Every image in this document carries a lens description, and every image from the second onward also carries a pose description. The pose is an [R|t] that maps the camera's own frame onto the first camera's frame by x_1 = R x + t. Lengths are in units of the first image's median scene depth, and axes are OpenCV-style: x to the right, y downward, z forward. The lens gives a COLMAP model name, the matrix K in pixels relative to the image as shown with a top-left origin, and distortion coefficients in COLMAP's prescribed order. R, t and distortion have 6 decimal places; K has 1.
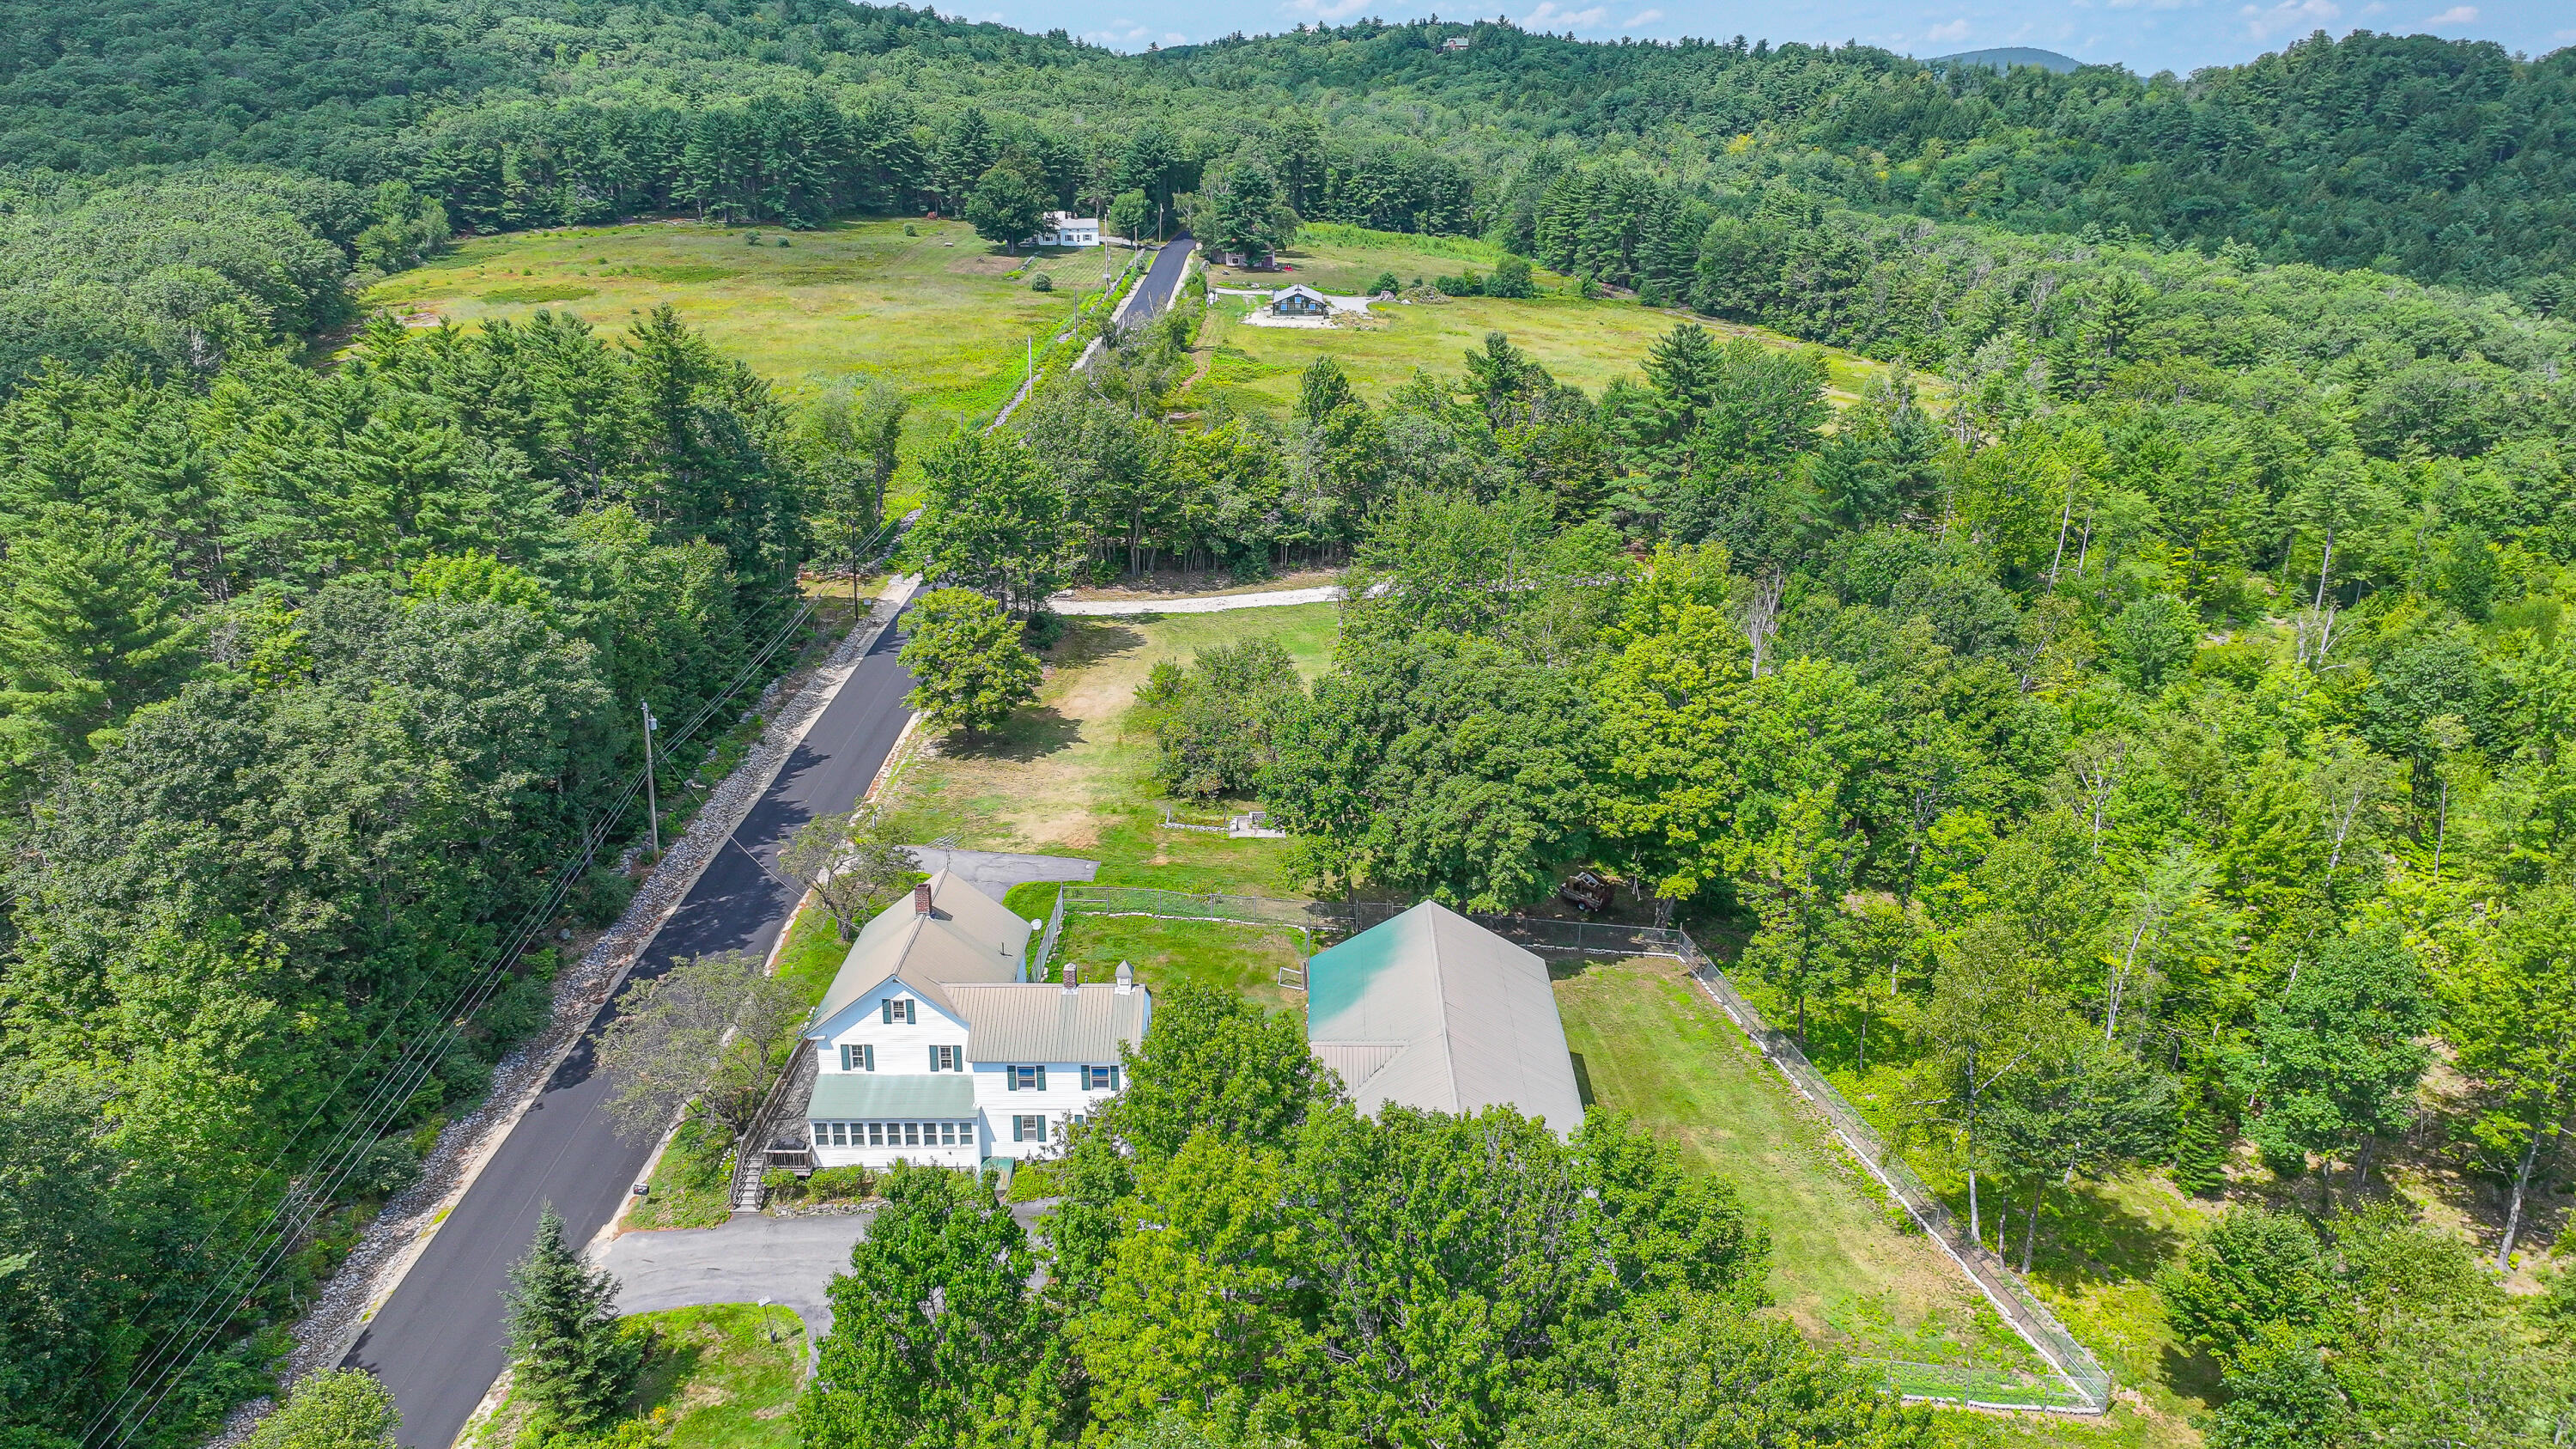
lens RADIAL K [[1820.1, 0, 1291.0], [0, 1820.1, 691.0], [0, 0, 1]] dist [0.001079, 0.009100]
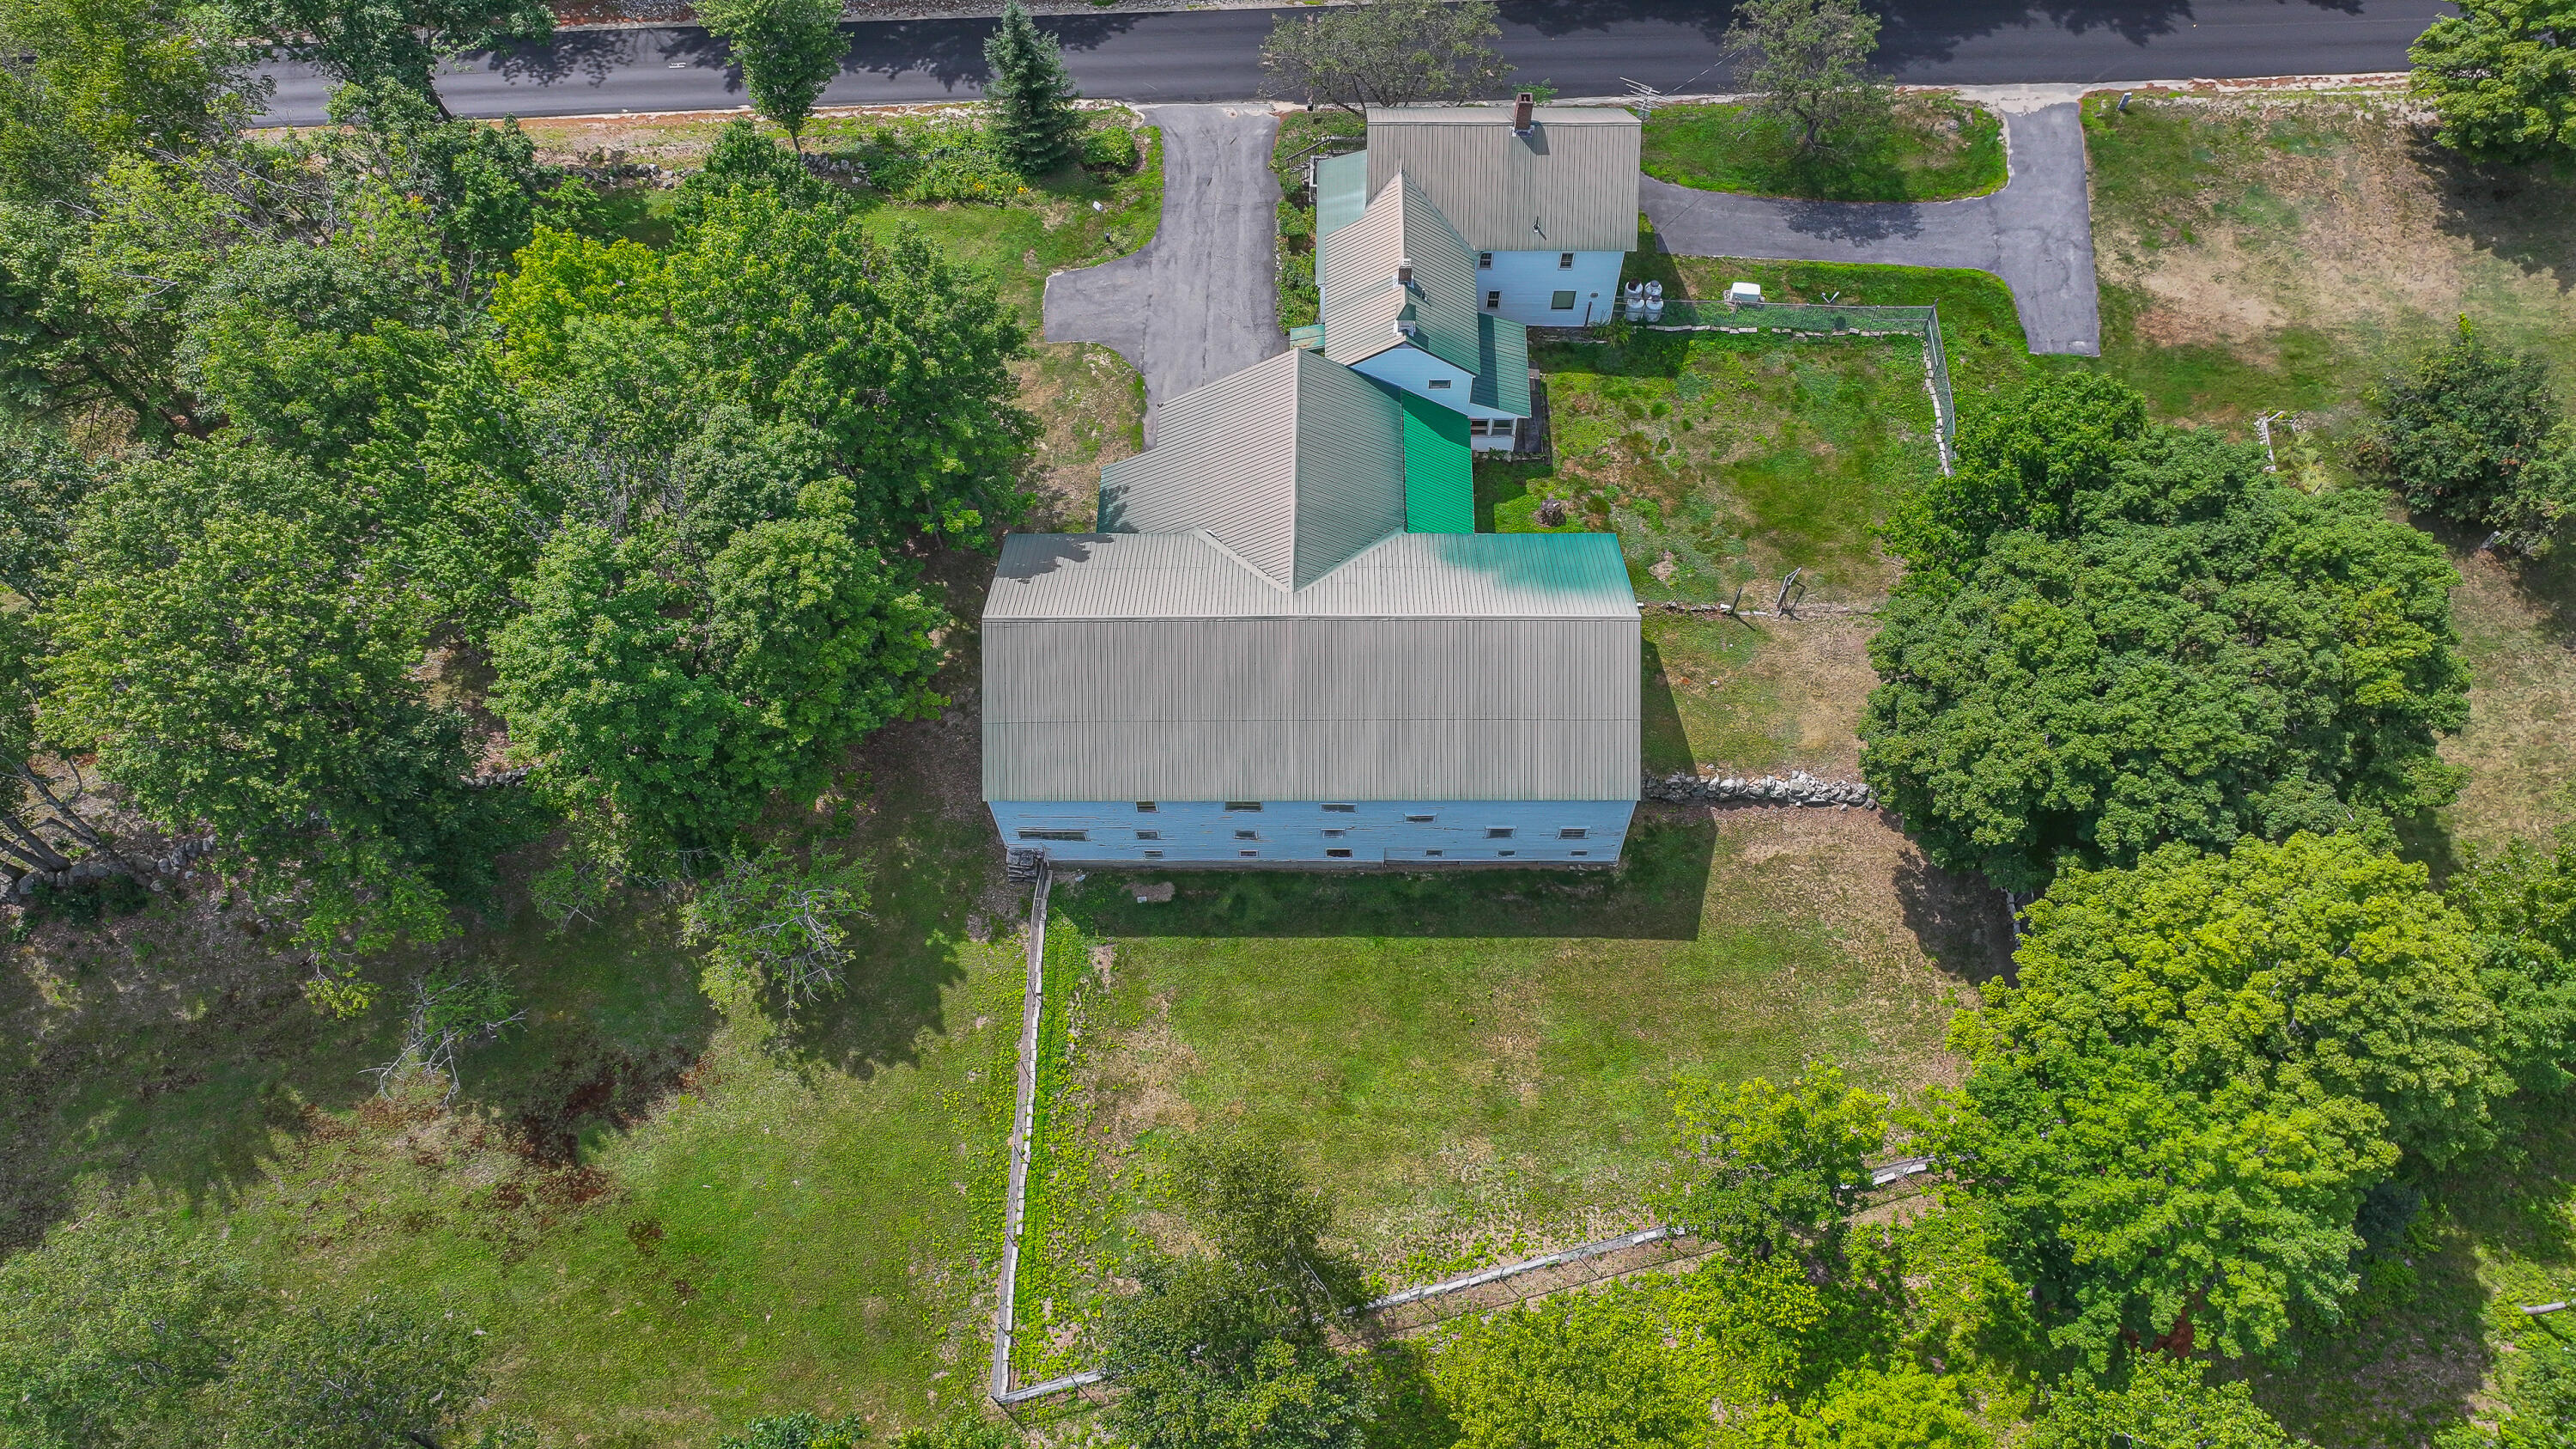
lens RADIAL K [[1793.6, 0, 1289.3], [0, 1793.6, 717.9], [0, 0, 1]] dist [0.000607, 0.004511]
pose [[0.002283, 0.875853, -0.482572, 0.460542], [-0.301537, 0.460715, 0.834756, -0.426948], [0.953452, 0.143607, 0.265154, 0.676185]]
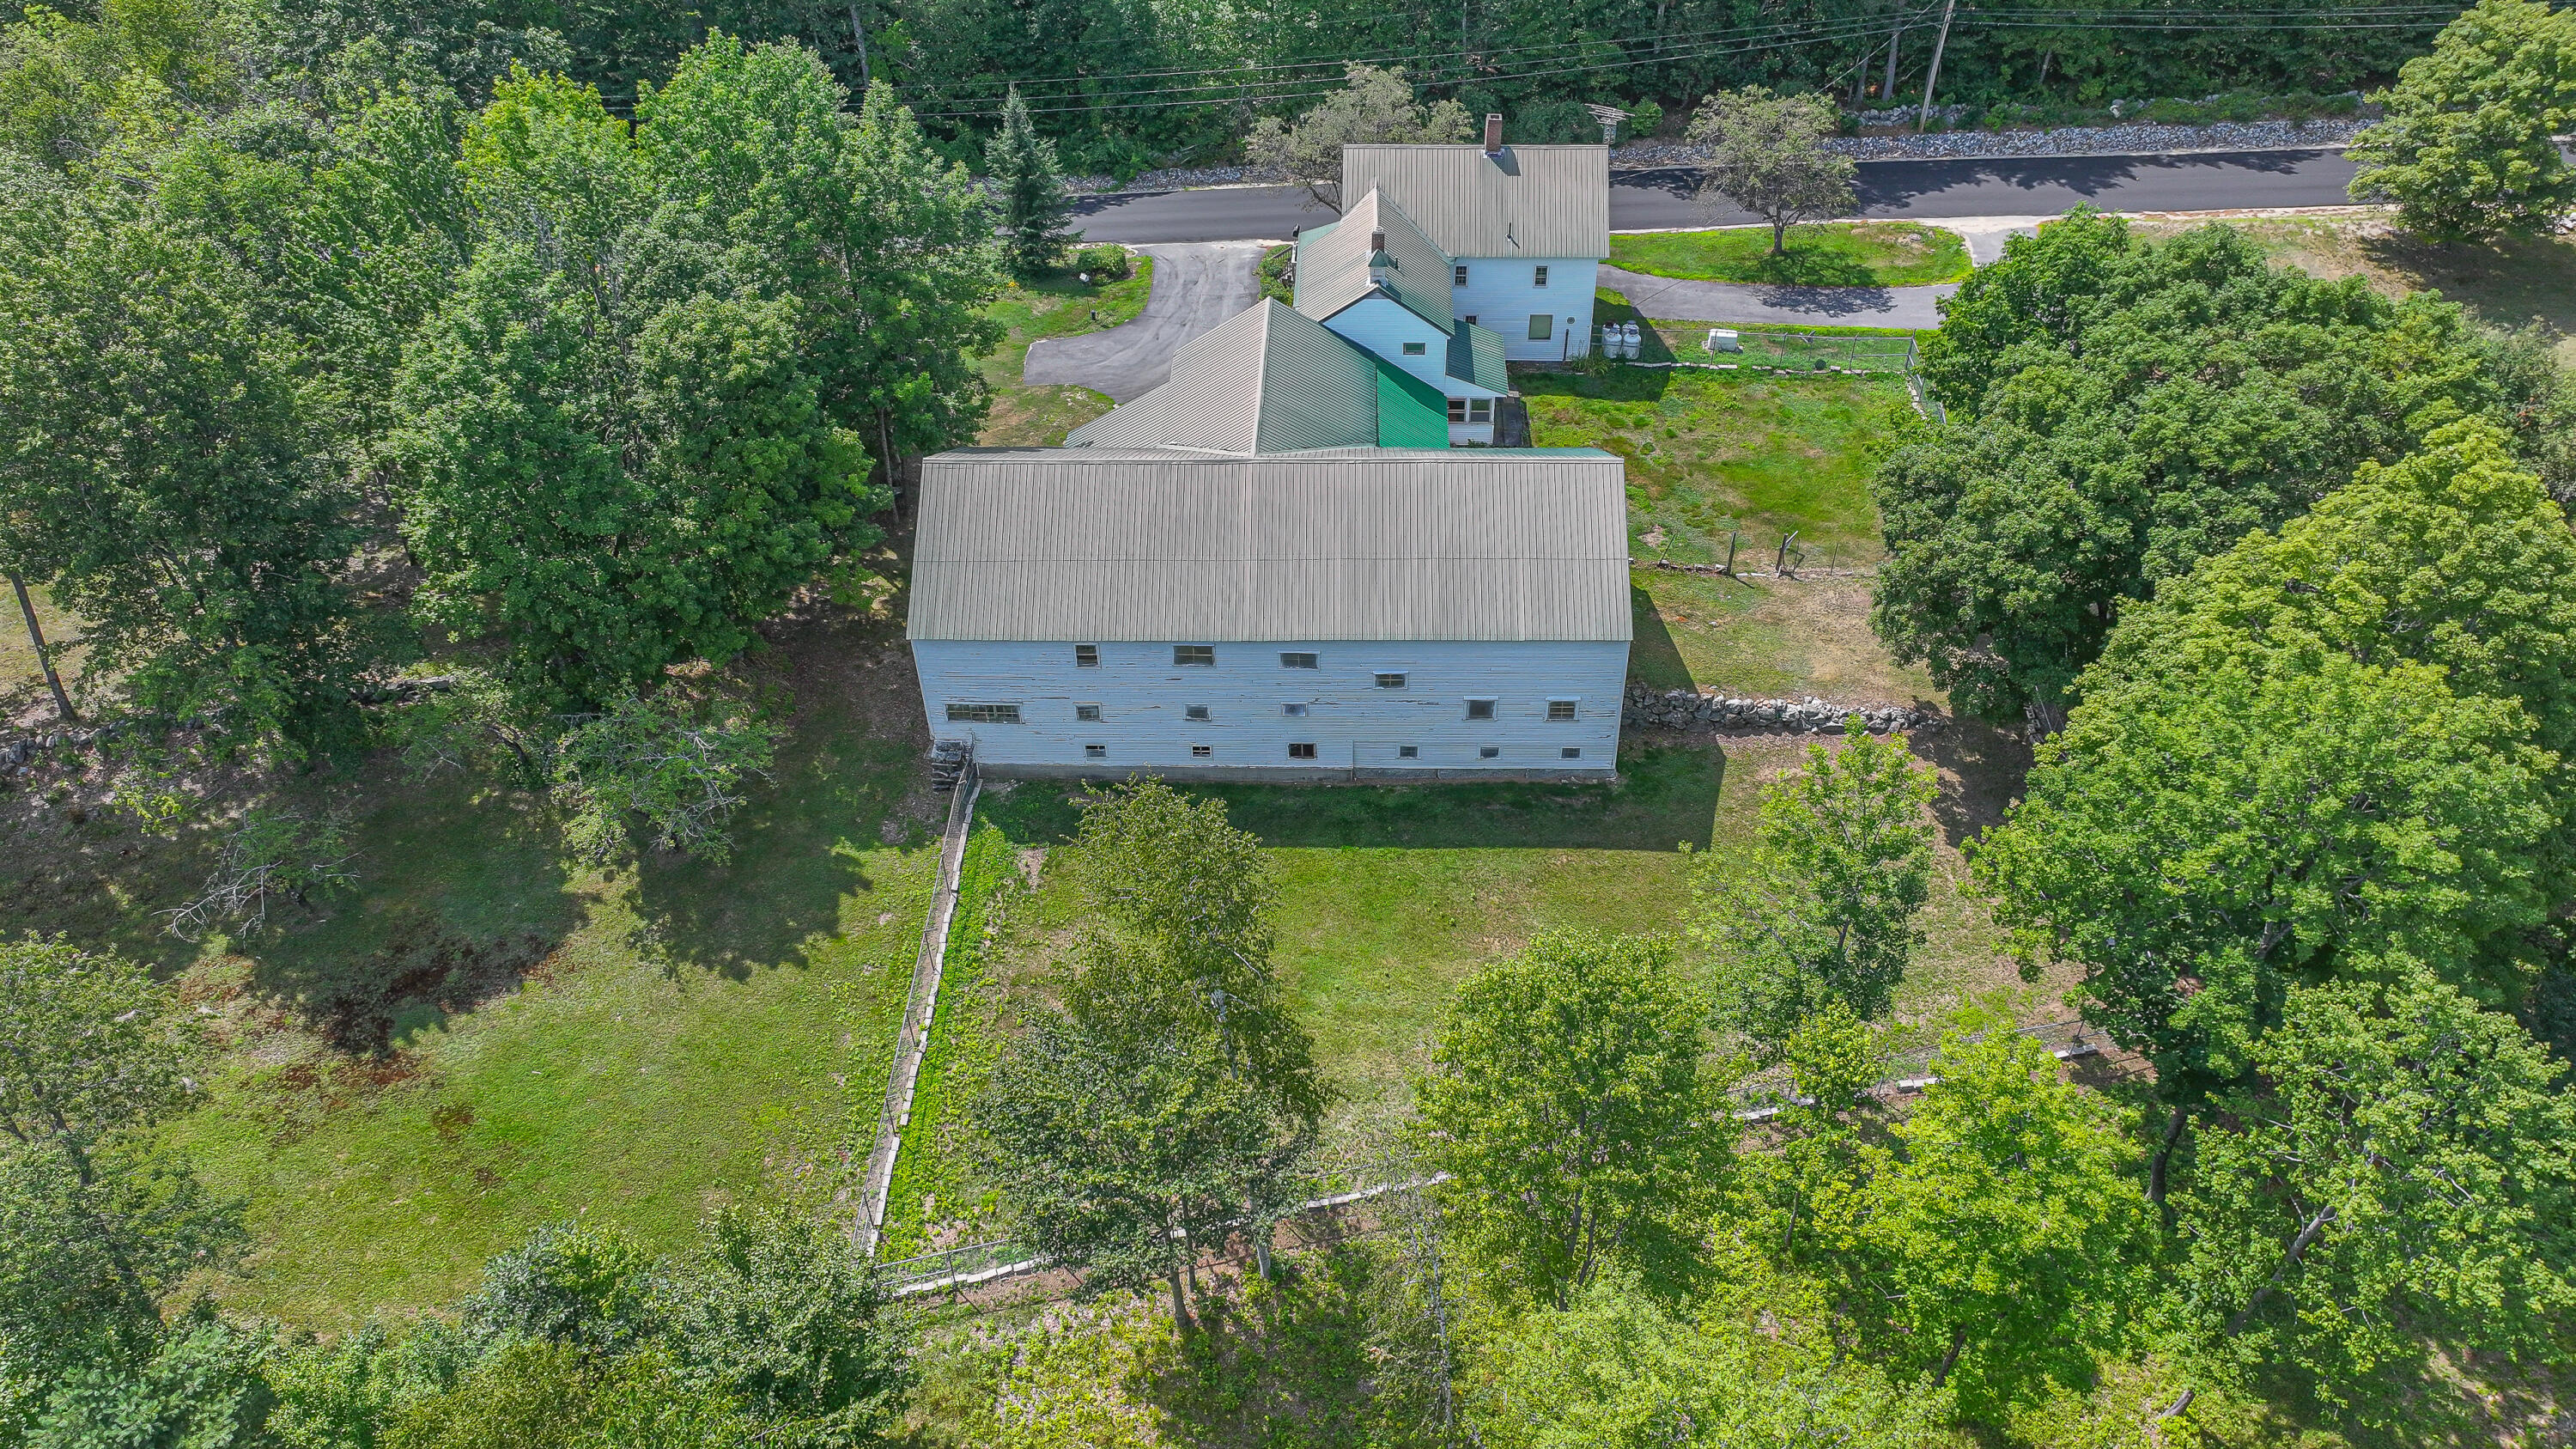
lens RADIAL K [[1796.0, 0, 1288.0], [0, 1796.0, 724.5], [0, 0, 1]] dist [0.003985, -0.004012]
pose [[-0.016771, 0.652653, -0.757471, 0.658039], [-0.300970, 0.719146, 0.626295, -0.199670], [0.953486, 0.238480, 0.184368, 0.775073]]
